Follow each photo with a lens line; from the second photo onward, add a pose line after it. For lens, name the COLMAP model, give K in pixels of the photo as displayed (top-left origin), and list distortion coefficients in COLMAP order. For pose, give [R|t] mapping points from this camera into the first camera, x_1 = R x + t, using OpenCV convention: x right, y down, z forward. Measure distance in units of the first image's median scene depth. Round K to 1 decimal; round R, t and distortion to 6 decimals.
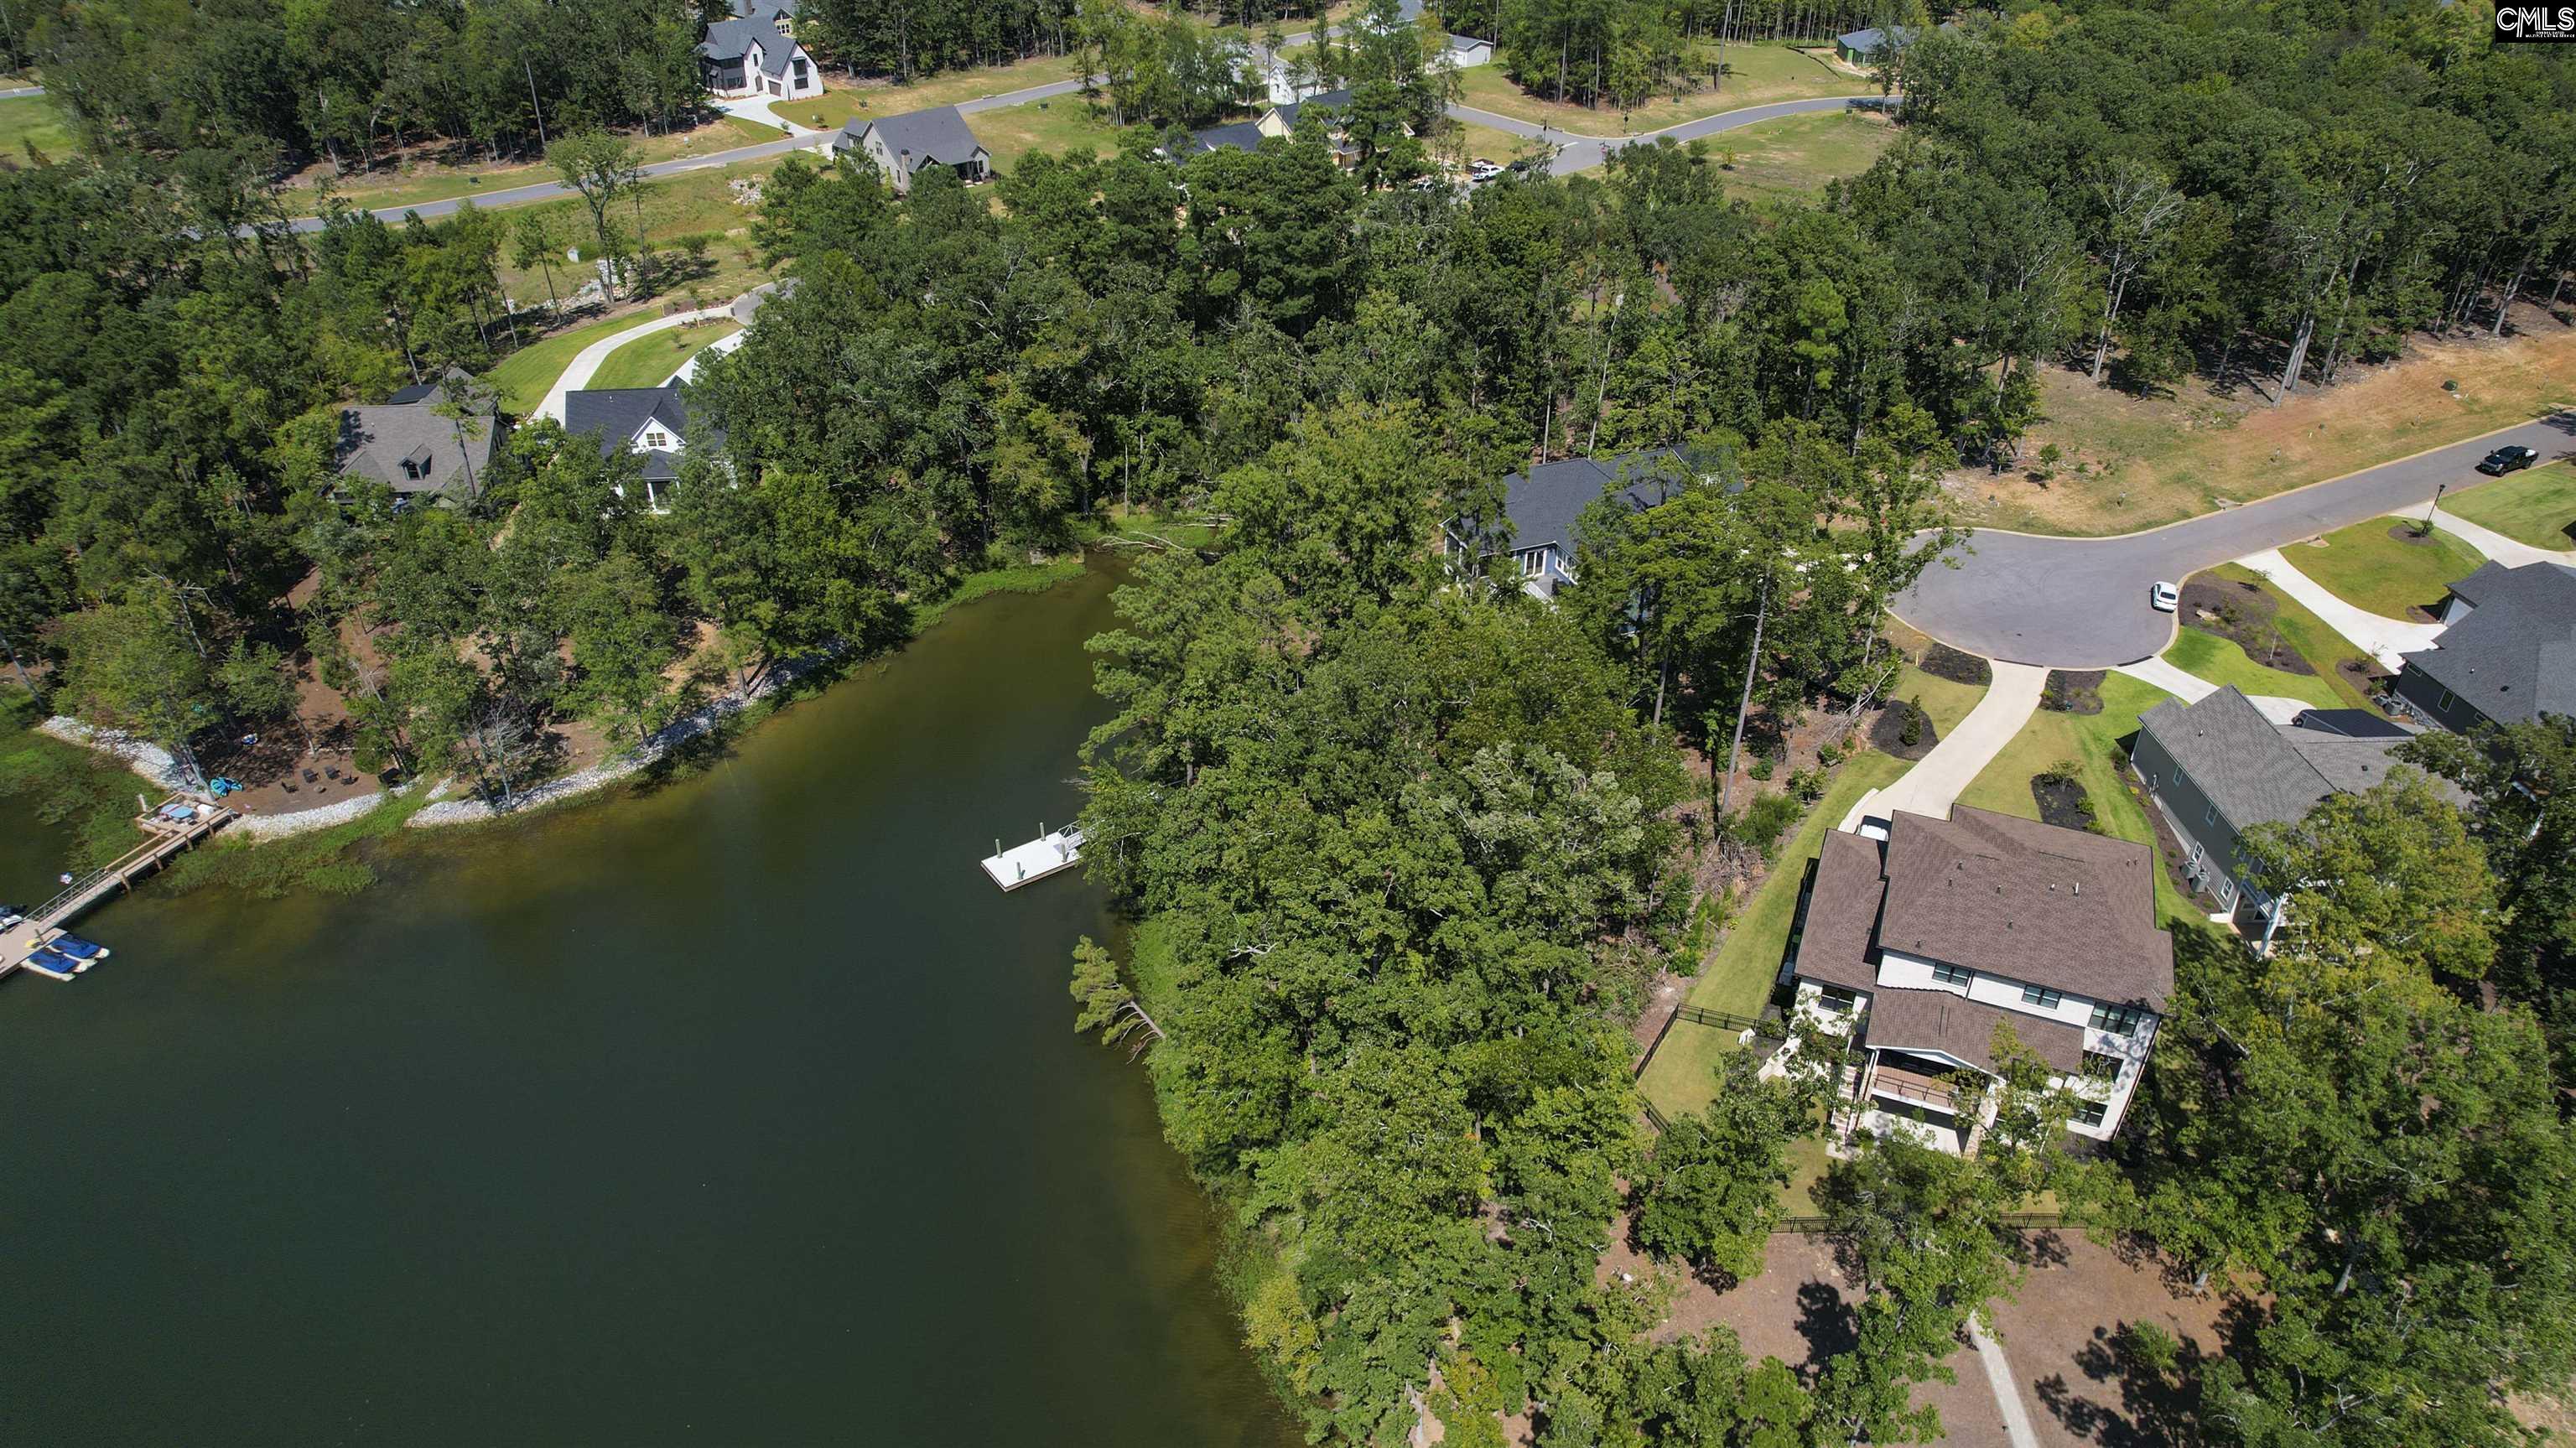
lens RADIAL K [[1648.6, 0, 1311.0], [0, 1648.6, 722.9], [0, 0, 1]] dist [-0.077458, 0.068925]
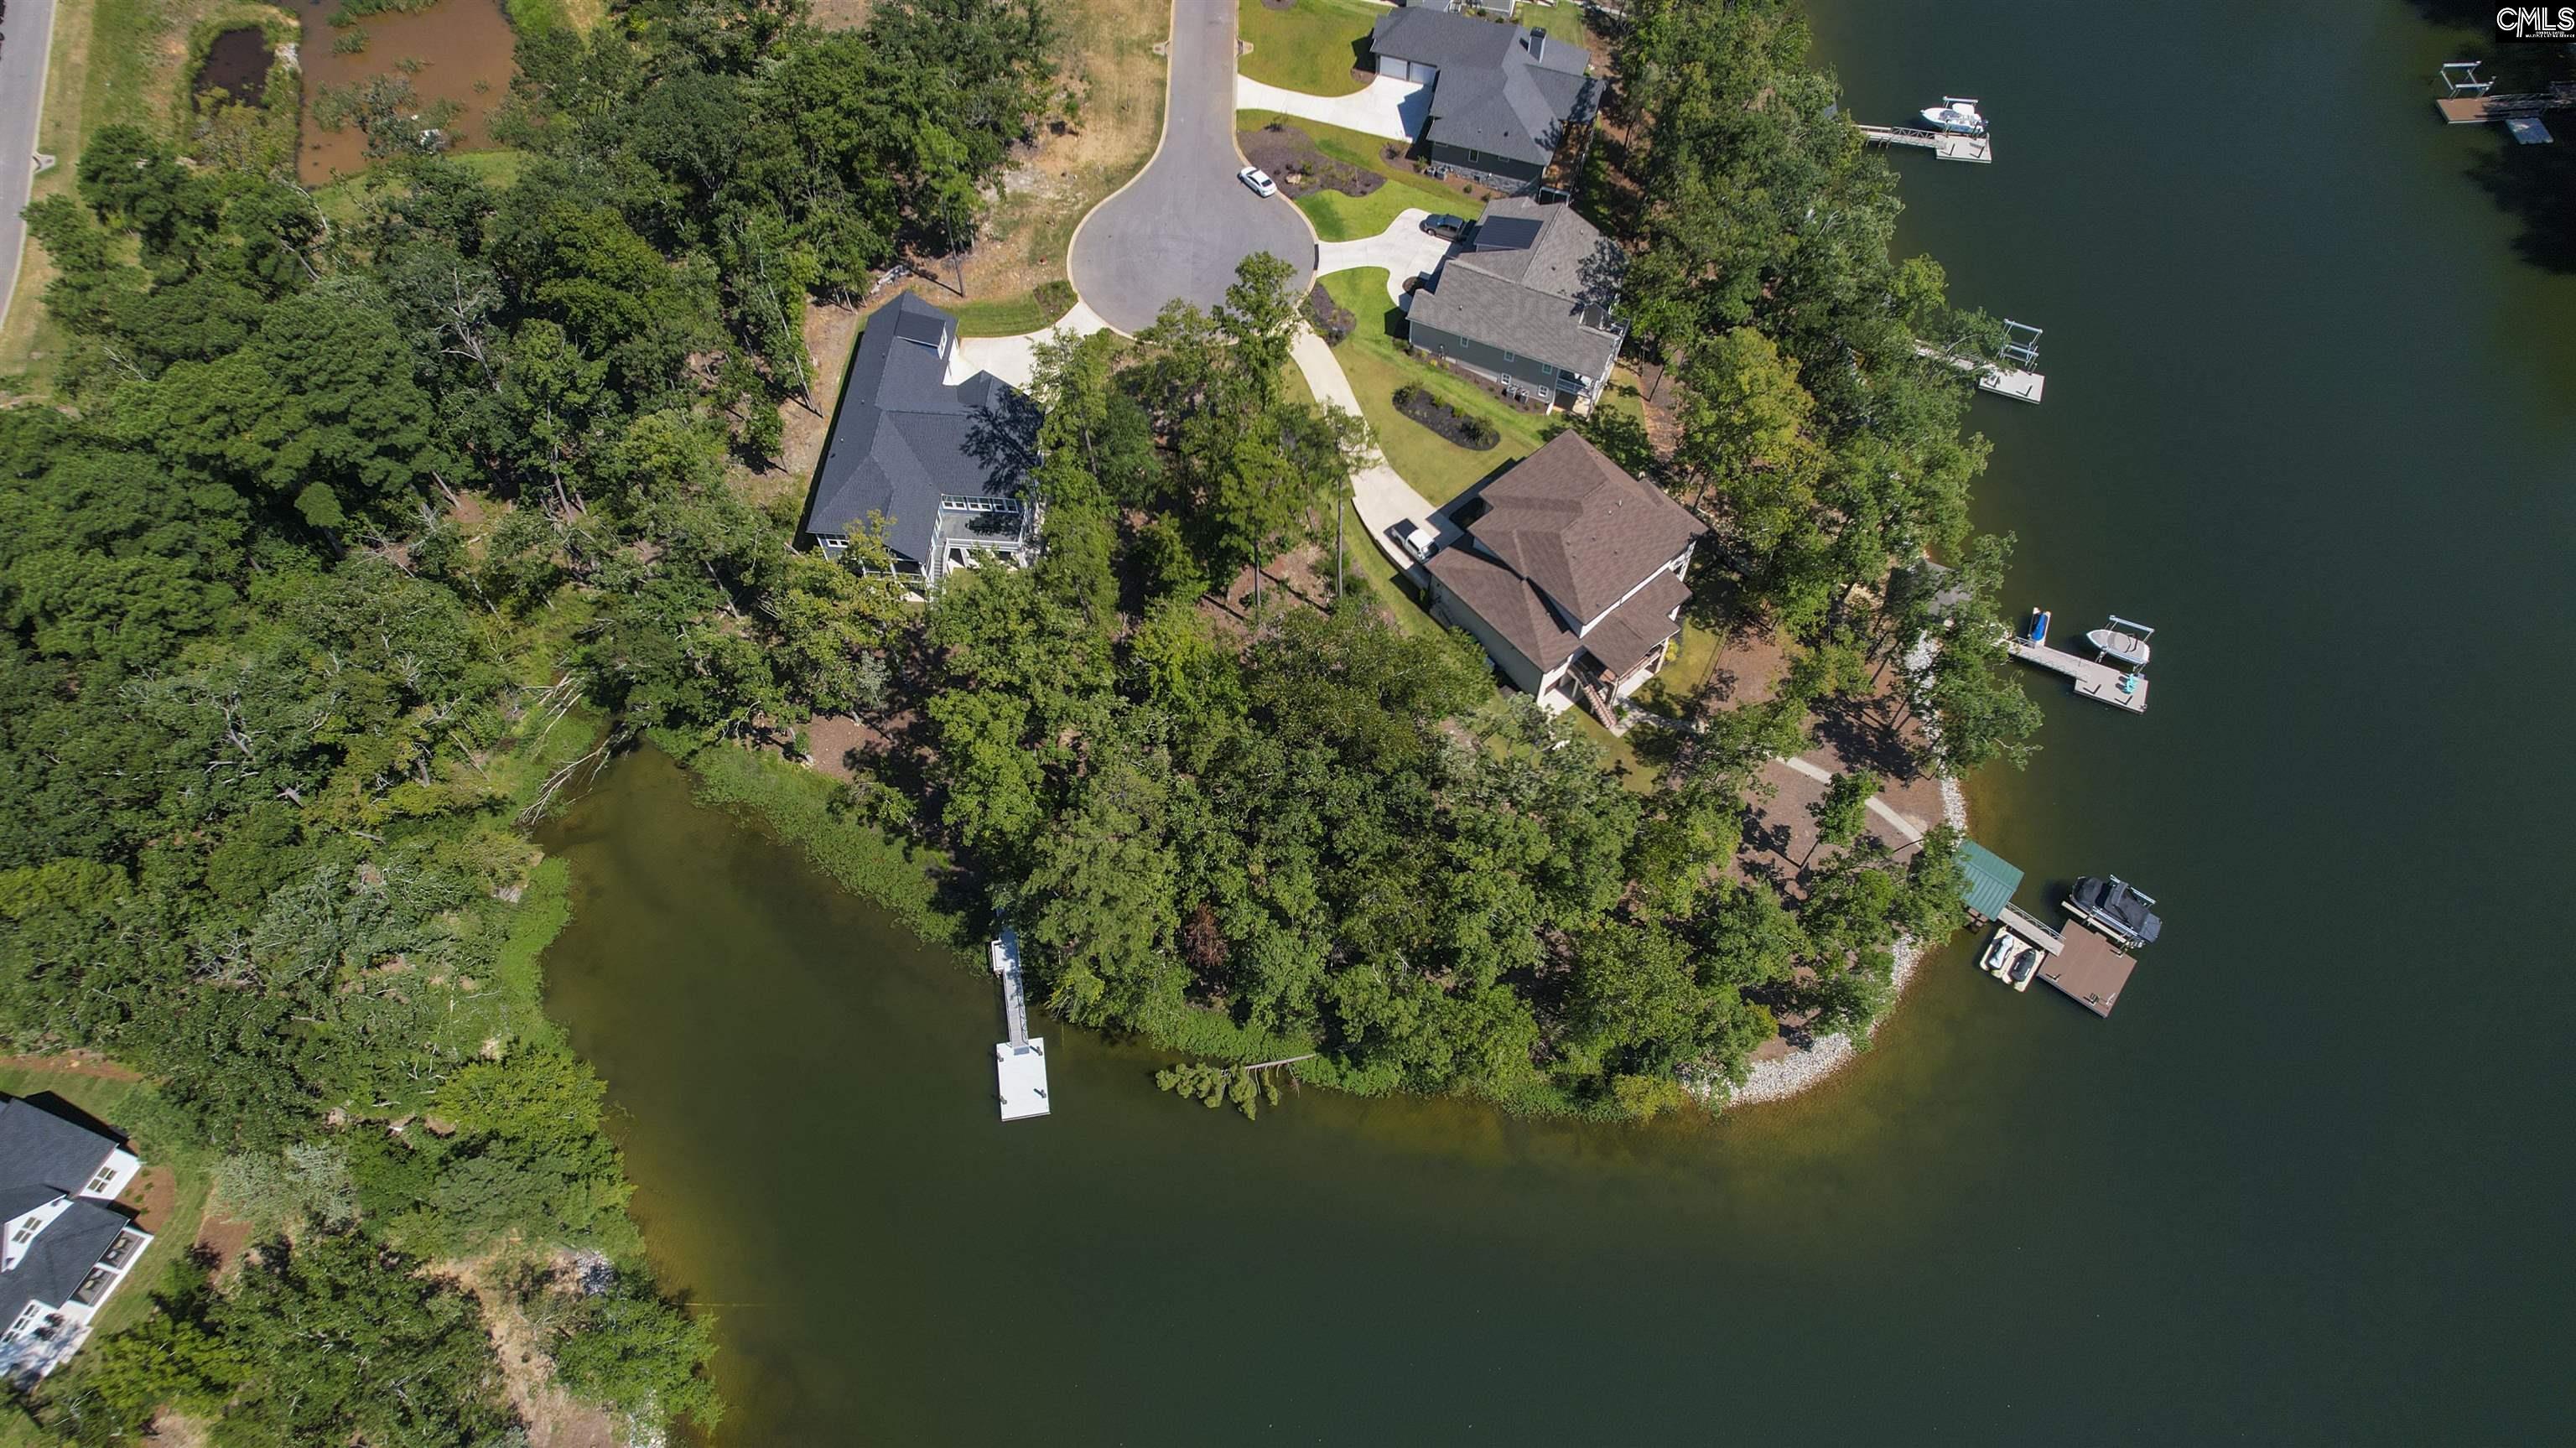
lens RADIAL K [[1648.6, 0, 1312.9], [0, 1648.6, 709.7], [0, 0, 1]] dist [-0.077458, 0.068925]
pose [[0.448411, -0.769194, 0.455267, -0.301020], [0.479282, 0.636846, 0.603917, -0.495736], [-0.754464, -0.052601, 0.654230, 0.109618]]
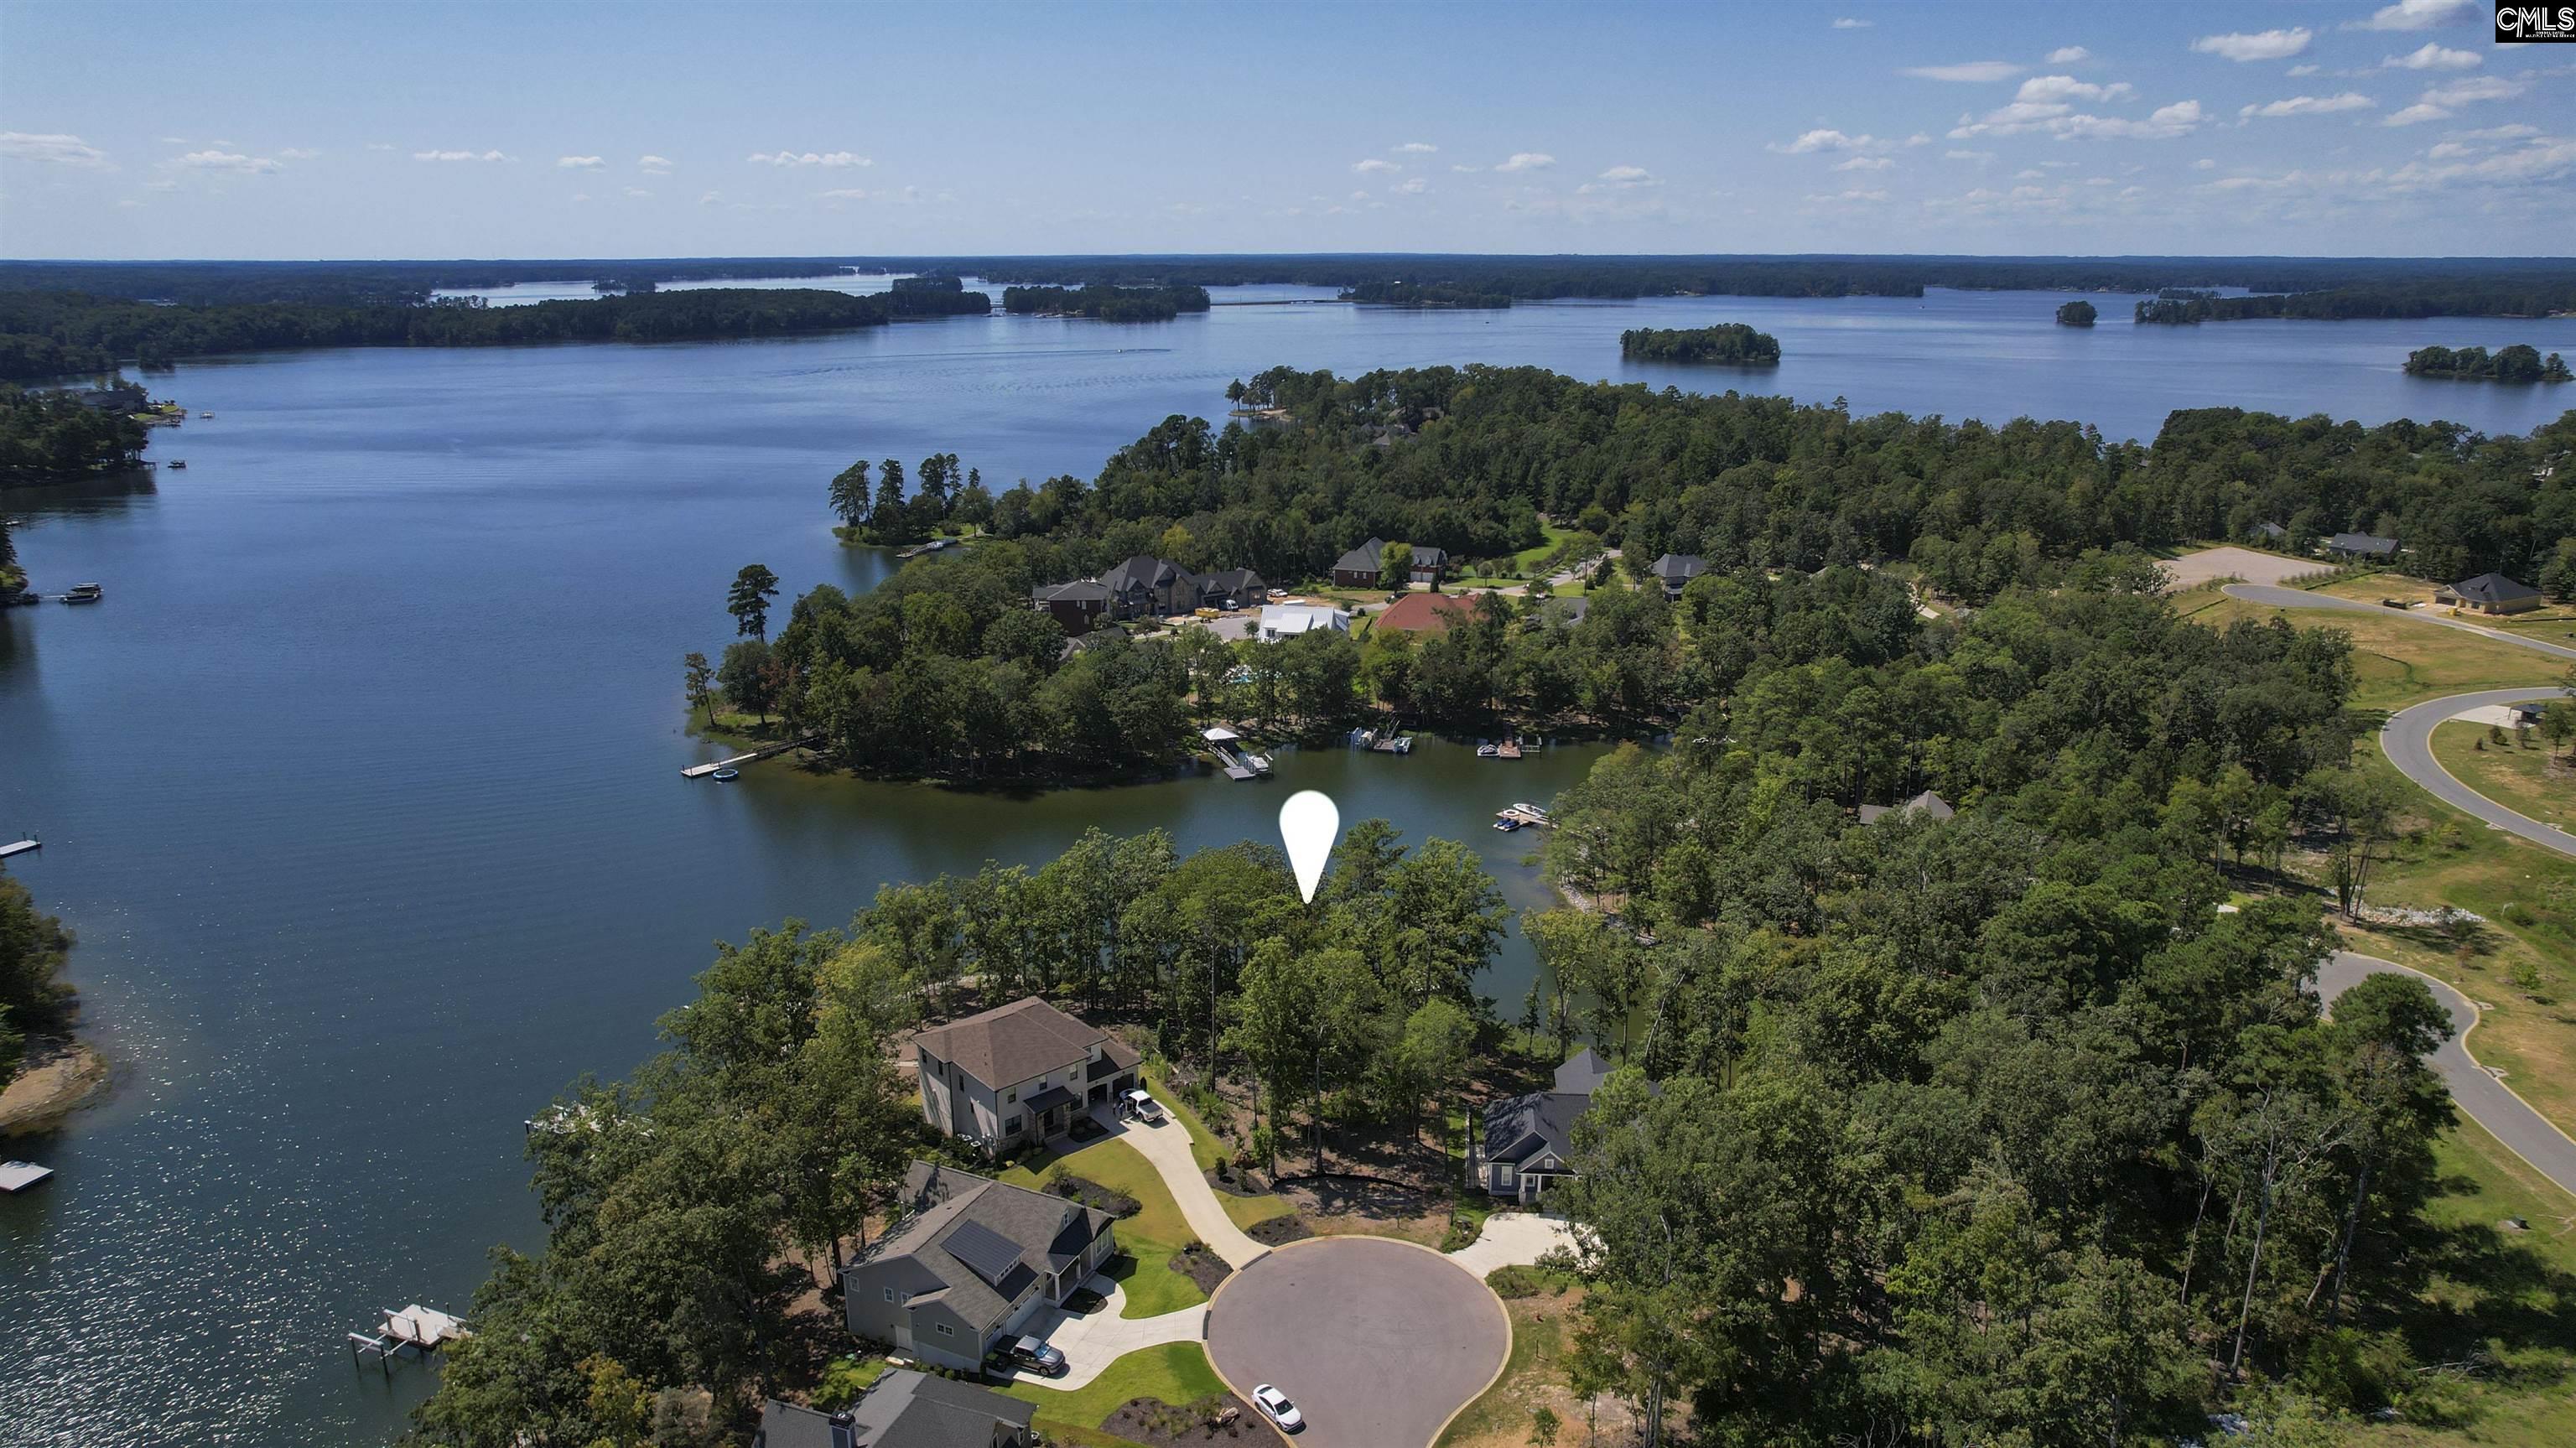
lens RADIAL K [[1648.6, 0, 1301.8], [0, 1648.6, 720.4], [0, 0, 1]] dist [-0.077458, 0.068925]
pose [[-0.458277, 0.237465, -0.856501, 1.078125], [-0.481746, 0.743459, 0.463885, -0.709275], [0.746929, 0.625204, -0.226312, 0.865812]]
